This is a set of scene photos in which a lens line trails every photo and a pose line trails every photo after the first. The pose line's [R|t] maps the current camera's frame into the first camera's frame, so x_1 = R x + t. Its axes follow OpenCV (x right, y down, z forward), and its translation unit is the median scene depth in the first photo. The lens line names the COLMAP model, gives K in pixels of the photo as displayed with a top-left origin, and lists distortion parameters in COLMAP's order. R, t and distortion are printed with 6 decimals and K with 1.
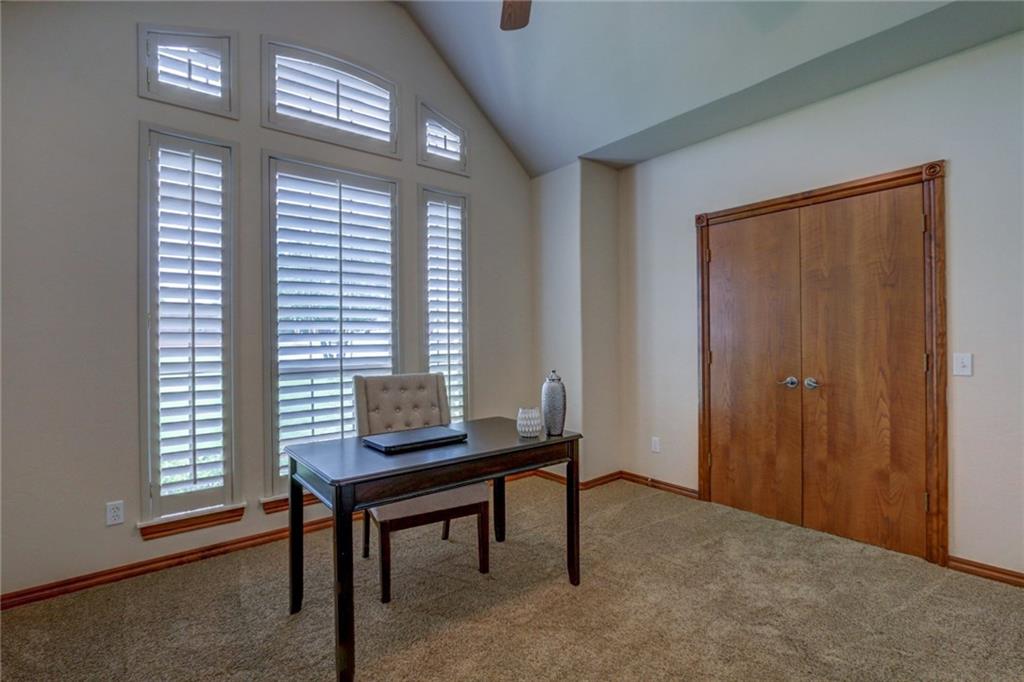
lens RADIAL K [[468.3, 0, 509.9], [0, 468.3, 338.1], [0, 0, 1]] dist [-0.021568, 0.000650]
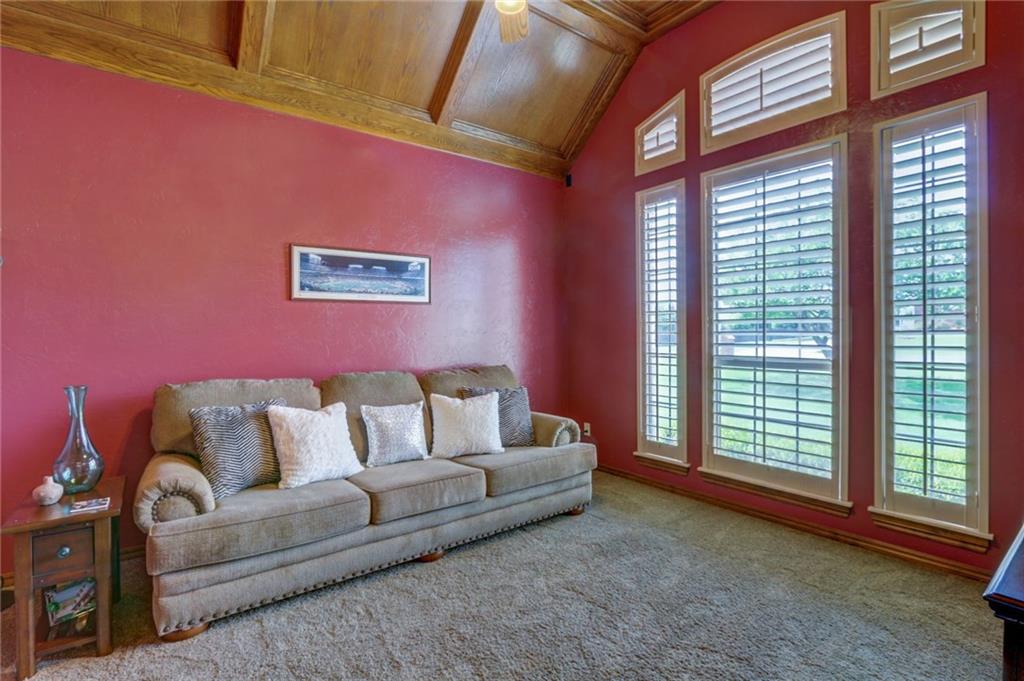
lens RADIAL K [[468.3, 0, 509.9], [0, 468.3, 337.6], [0, 0, 1]] dist [-0.021568, 0.000650]
pose [[-0.014102, 0.012113, -0.999827, 0.671118], [0.000292, 0.999927, 0.012110, -0.004235], [0.999901, -0.000121, -0.014105, 0.535302]]
